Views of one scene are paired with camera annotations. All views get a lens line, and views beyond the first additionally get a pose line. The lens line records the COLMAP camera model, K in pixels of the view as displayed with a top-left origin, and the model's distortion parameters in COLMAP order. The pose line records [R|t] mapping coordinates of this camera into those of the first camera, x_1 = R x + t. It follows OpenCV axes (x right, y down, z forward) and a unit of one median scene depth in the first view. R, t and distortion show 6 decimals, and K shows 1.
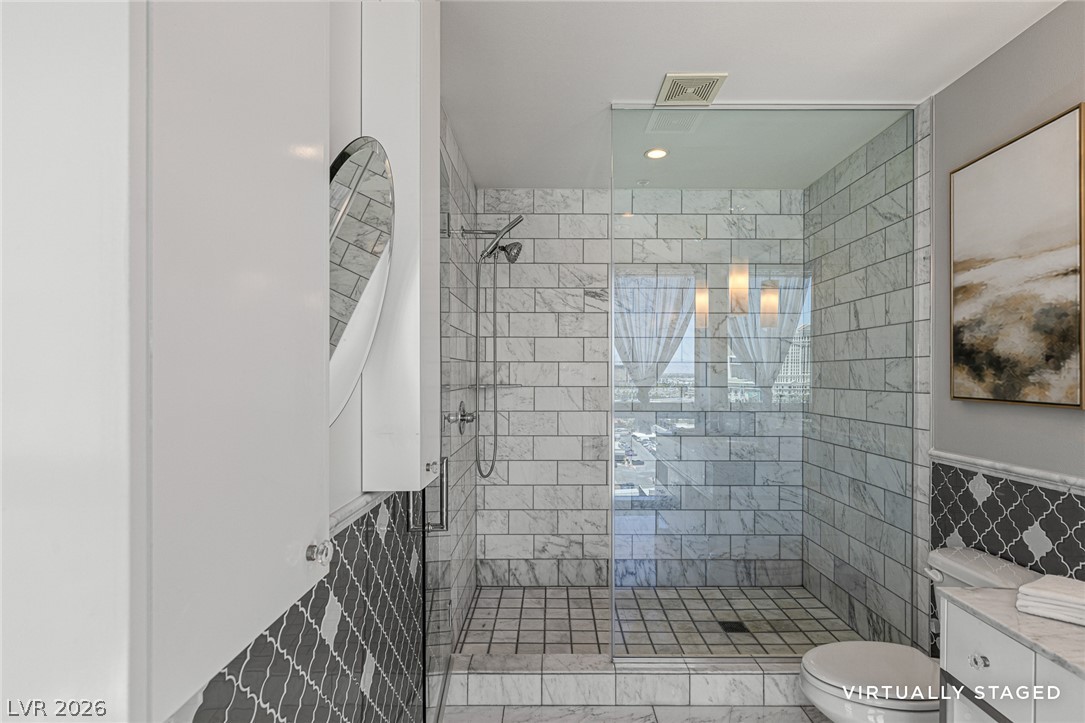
lens RADIAL K [[557.7, 0, 540.6], [0, 557.7, 372.3], [0, 0, 1]] dist [-0.007166, -0.002314]
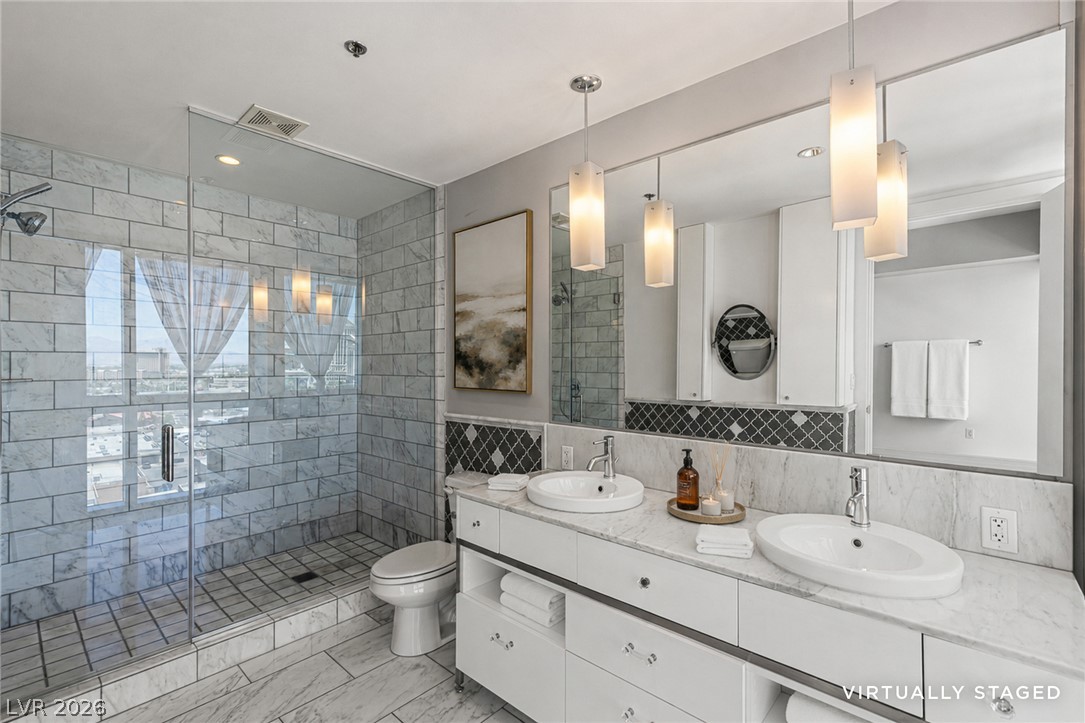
lens RADIAL K [[492.6, 0, 537.5], [0, 492.6, 361.5], [0, 0, 1]] dist [0.017284, -0.002477]
pose [[0.682018, -0.001565, 0.731334, -0.084781], [0.003553, 0.999993, -0.001173, -0.000850], [-0.731327, 0.003398, 0.682019, -0.085009]]
